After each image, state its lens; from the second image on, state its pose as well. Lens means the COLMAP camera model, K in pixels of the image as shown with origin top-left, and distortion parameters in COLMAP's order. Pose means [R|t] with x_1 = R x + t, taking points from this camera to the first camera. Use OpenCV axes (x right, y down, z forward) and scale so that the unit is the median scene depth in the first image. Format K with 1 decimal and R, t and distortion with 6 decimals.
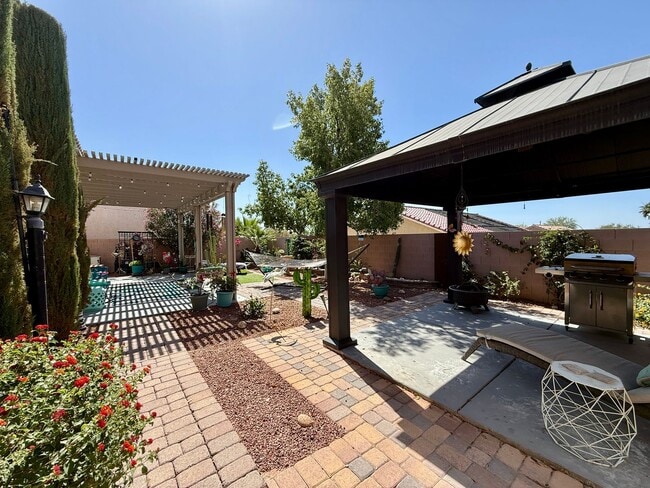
lens RADIAL K [[258.5, 0, 325.0], [0, 258.5, 244.0], [0, 0, 1]] dist [-0.001104, 0.000028]
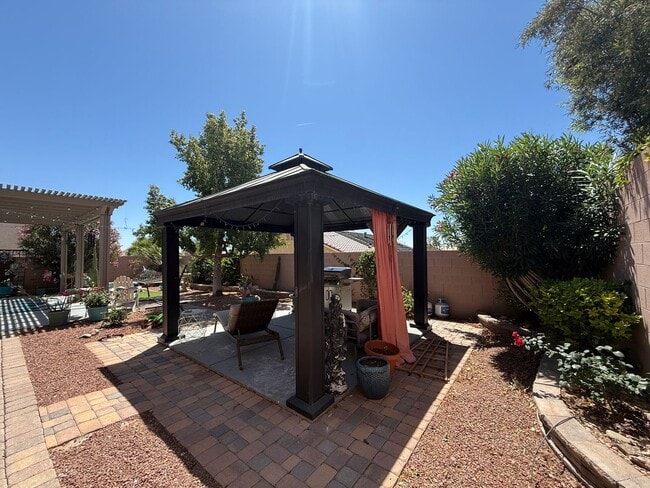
lens RADIAL K [[258.5, 0, 325.0], [0, 258.5, 244.0], [0, 0, 1]] dist [-0.001104, 0.000028]
pose [[0.973170, 0.017019, 0.229457, 0.281366], [0.000757, 0.997018, -0.077160, 0.007894], [-0.230086, 0.075263, 0.970256, -0.263110]]
